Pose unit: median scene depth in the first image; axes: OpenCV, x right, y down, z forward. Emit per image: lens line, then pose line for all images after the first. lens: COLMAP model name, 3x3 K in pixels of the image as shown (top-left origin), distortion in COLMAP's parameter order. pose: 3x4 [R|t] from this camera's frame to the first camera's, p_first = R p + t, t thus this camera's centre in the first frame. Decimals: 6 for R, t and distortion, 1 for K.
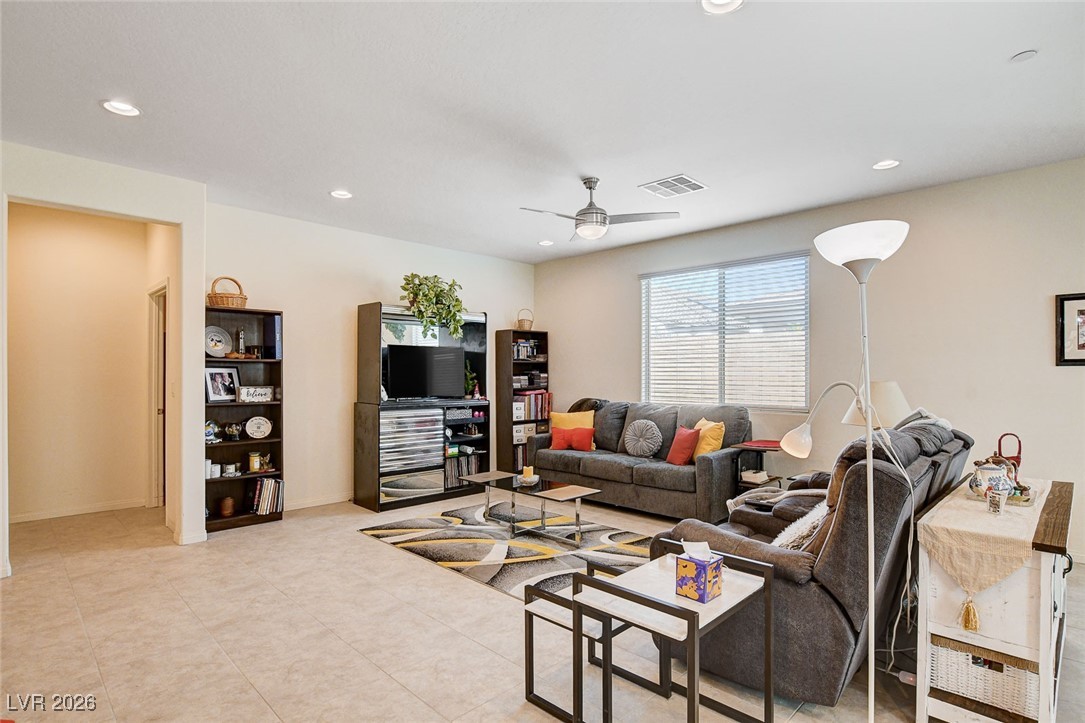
lens RADIAL K [[530.7, 0, 549.4], [0, 530.7, 368.3], [0, 0, 1]] dist [-0.012317, -0.000479]
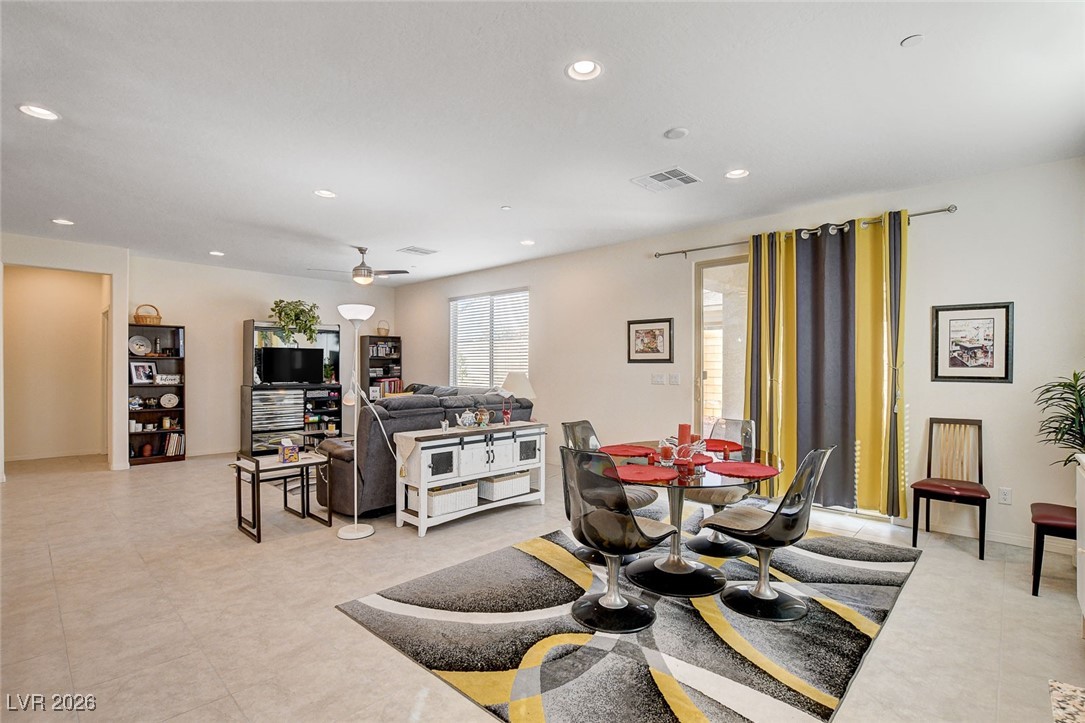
lens RADIAL K [[496.4, 0, 535.5], [0, 496.4, 364.4], [0, 0, 1]] dist [0.000591, 0.000620]
pose [[0.999992, 0.003299, -0.002463, 0.530505], [-0.003283, 0.999974, 0.006498, -0.007899], [0.002485, -0.006489, 0.999976, -0.458294]]
